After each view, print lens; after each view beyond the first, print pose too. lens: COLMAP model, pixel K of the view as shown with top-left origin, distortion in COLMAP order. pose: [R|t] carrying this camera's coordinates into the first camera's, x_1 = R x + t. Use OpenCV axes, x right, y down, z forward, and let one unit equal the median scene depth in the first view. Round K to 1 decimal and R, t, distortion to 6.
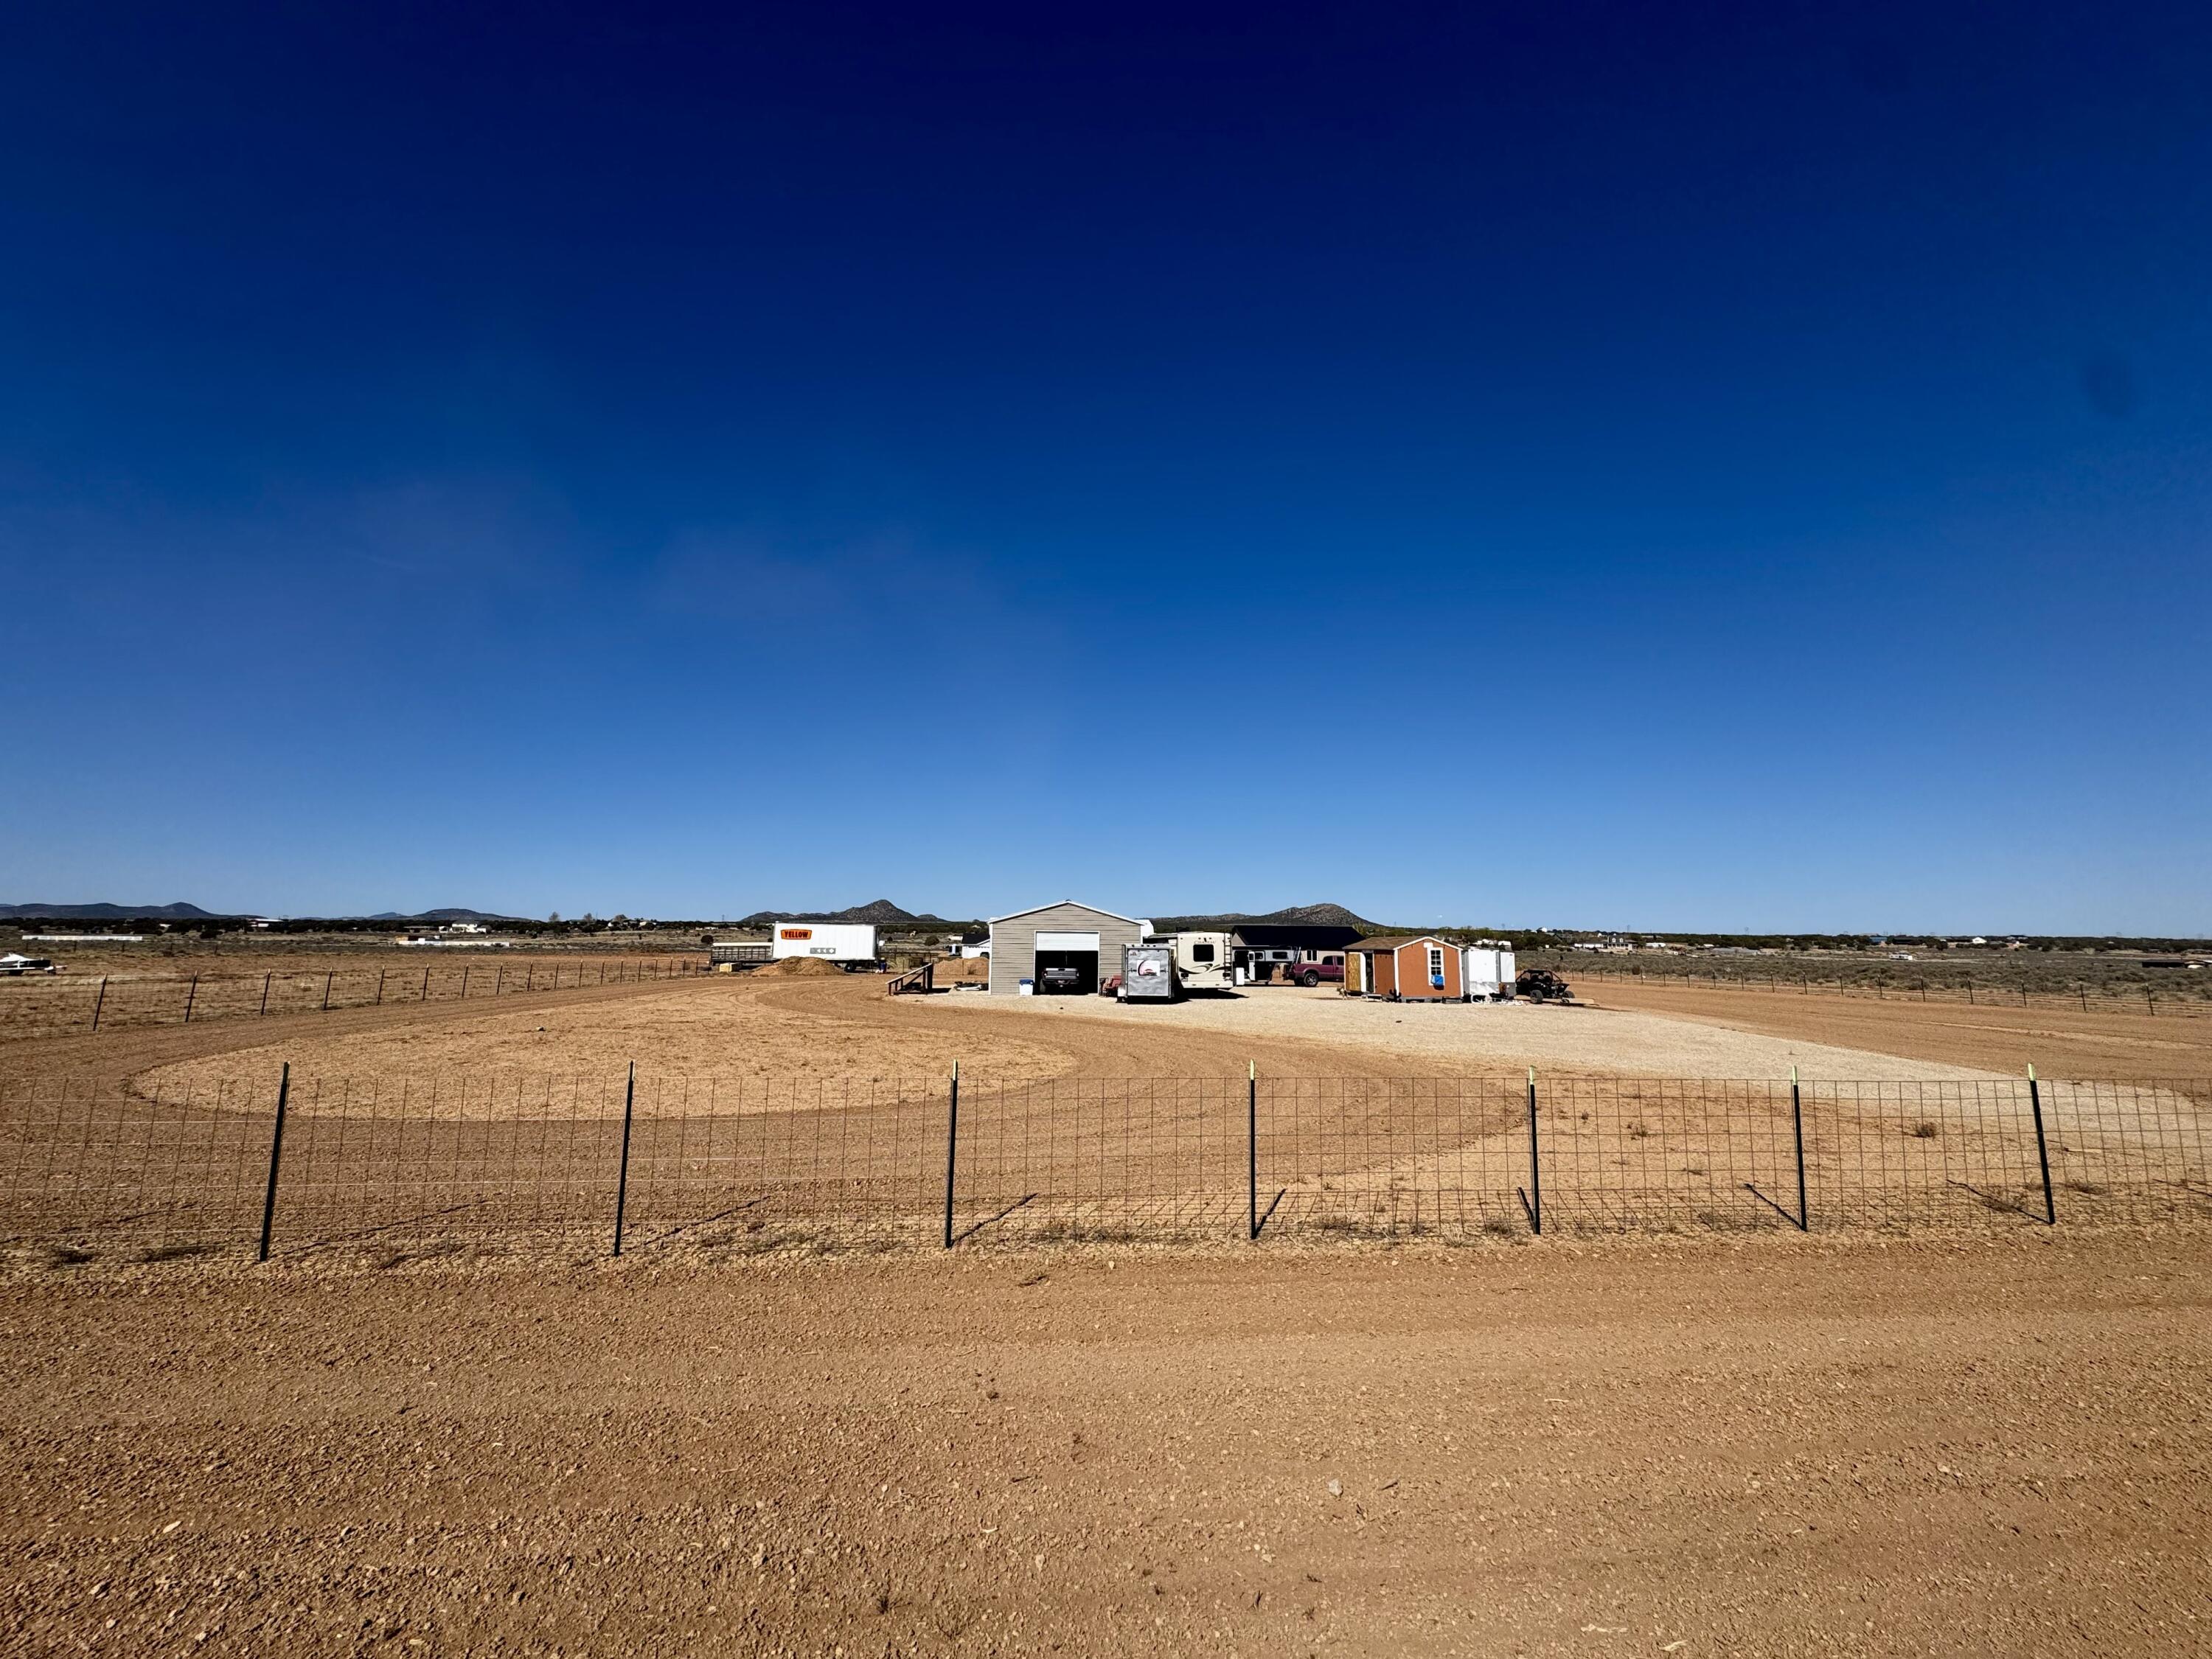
lens RADIAL K [[881.3, 0, 1110.4], [0, 881.3, 804.8], [0, 0, 1]] dist [-0.001734, 0.000525]
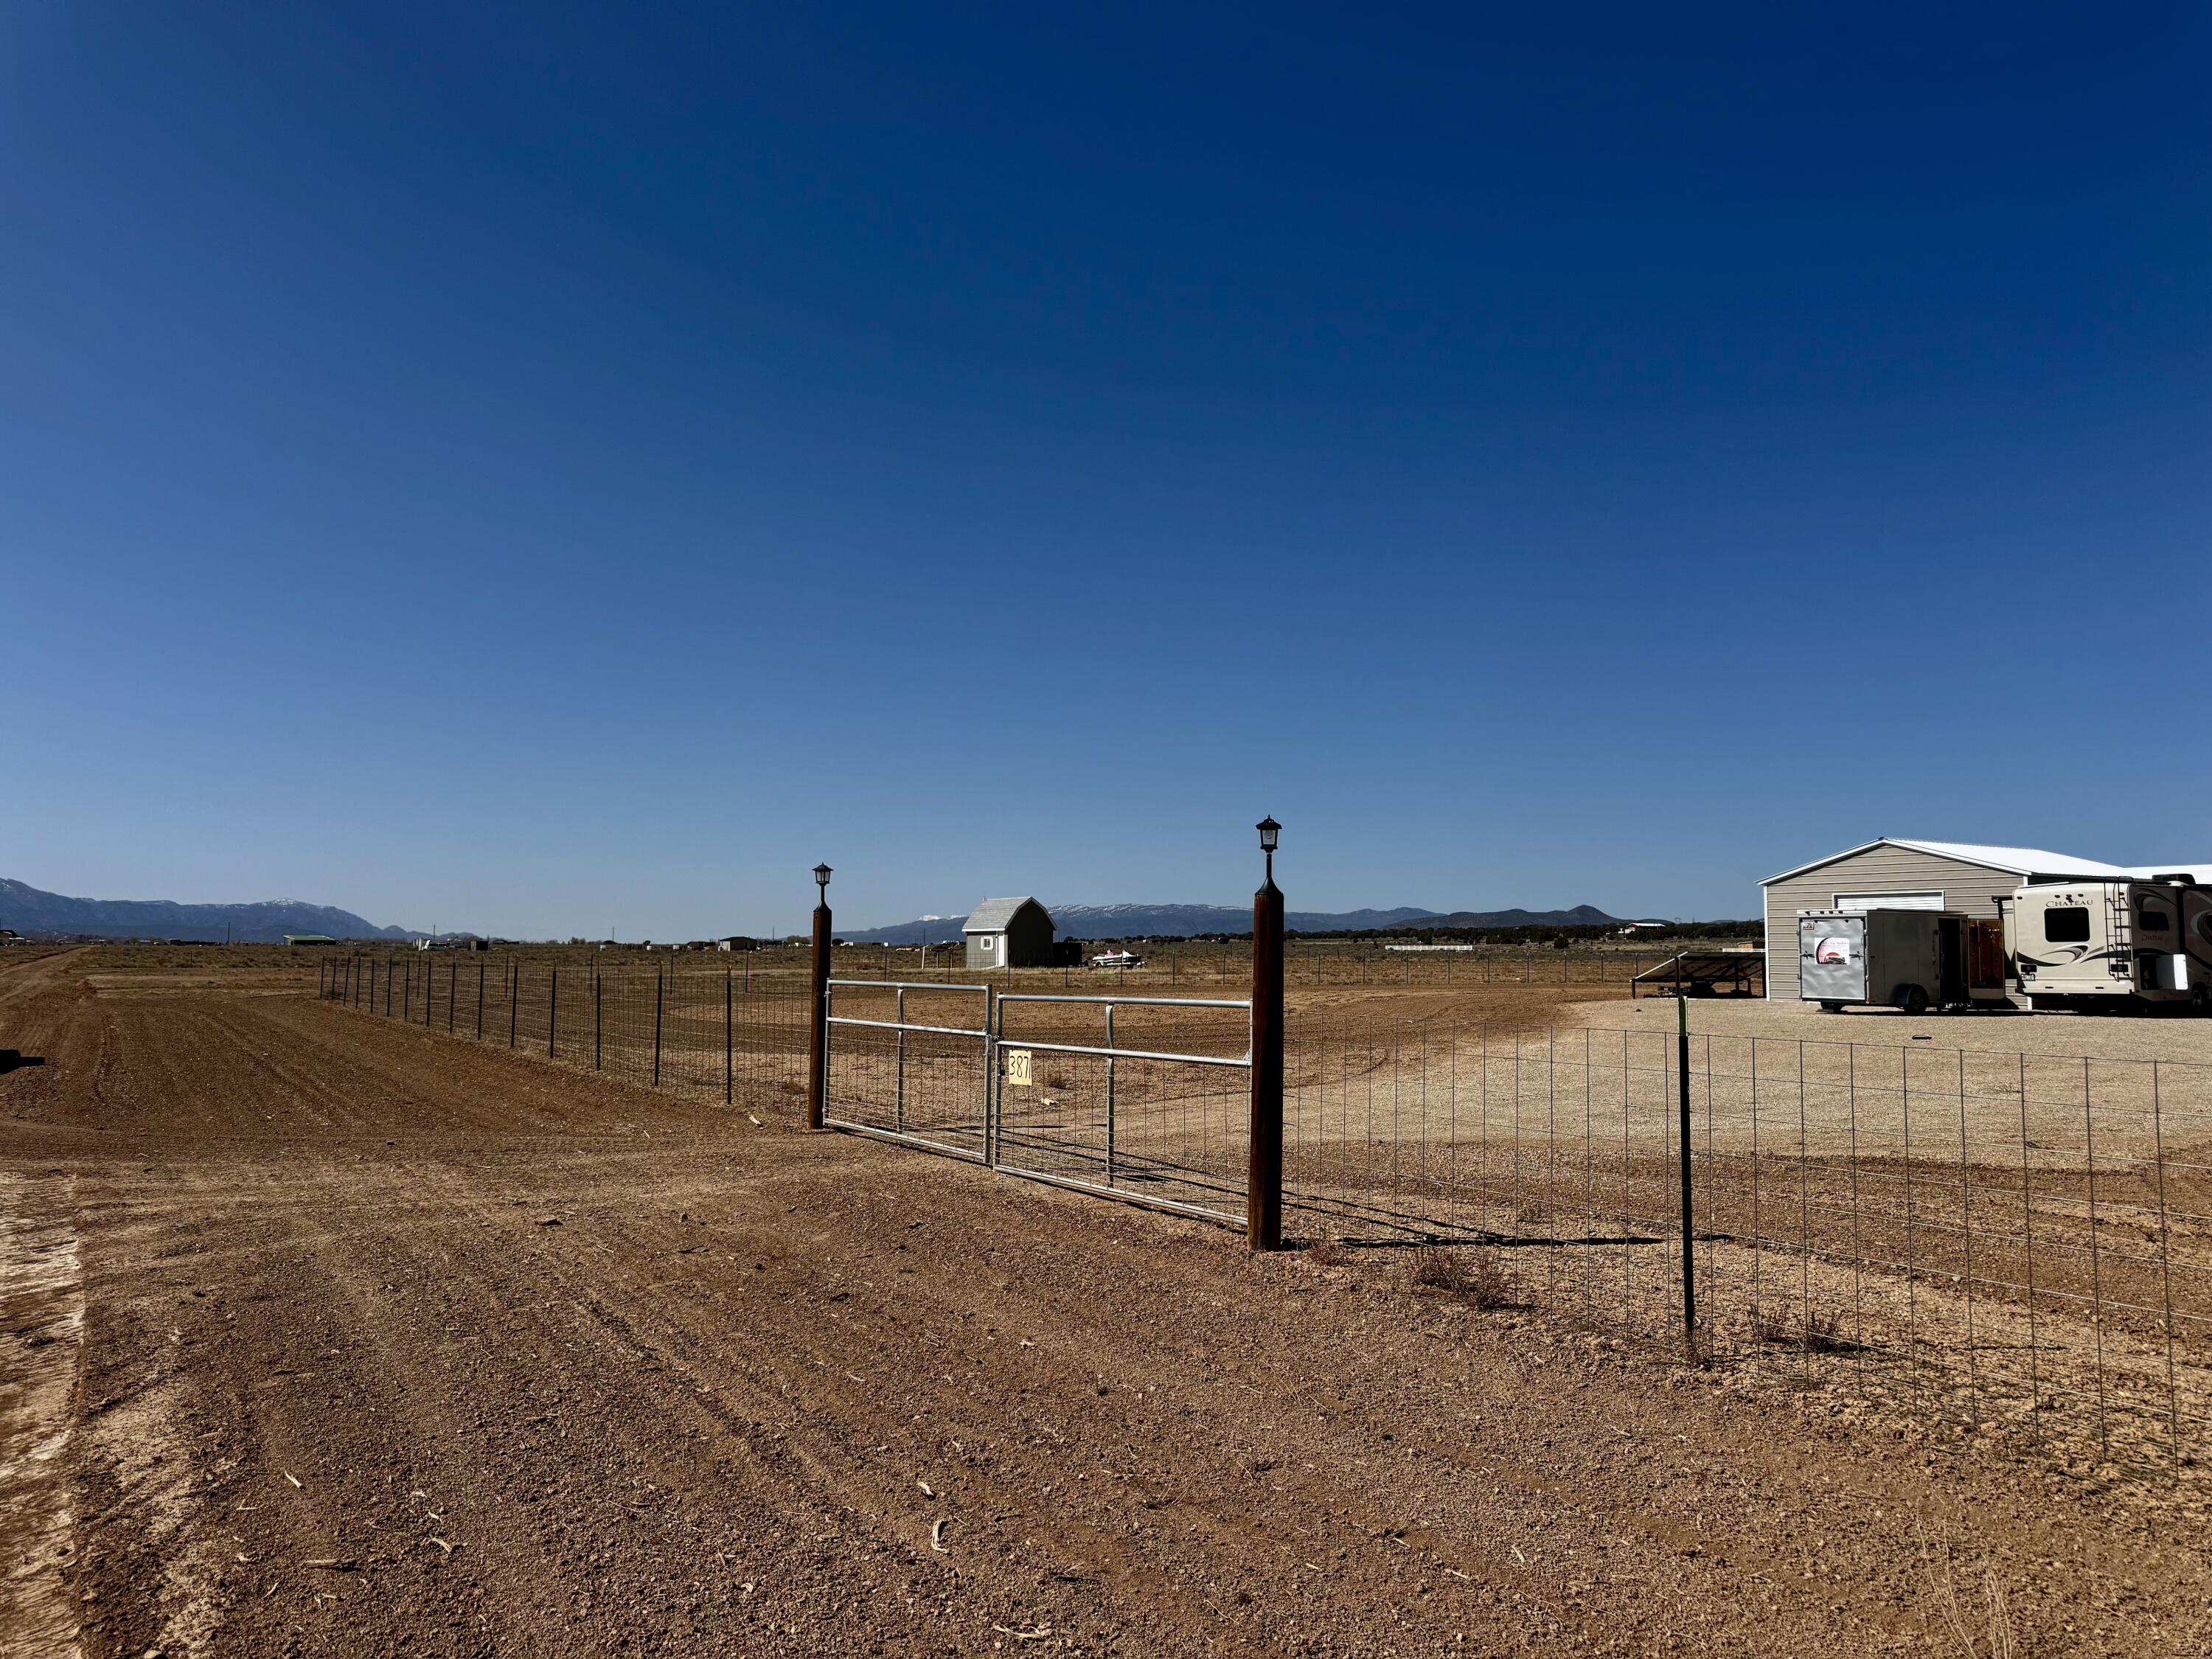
lens RADIAL K [[1562.8, 0, 1117.9], [0, 1562.8, 818.0], [0, 0, 1]] dist [0.035564, -0.006959]
pose [[0.463525, -0.084675, -0.882029, 0.622683], [0.146976, 0.988982, -0.017703, 0.042618], [0.873809, -0.121431, 0.470863, 0.107670]]
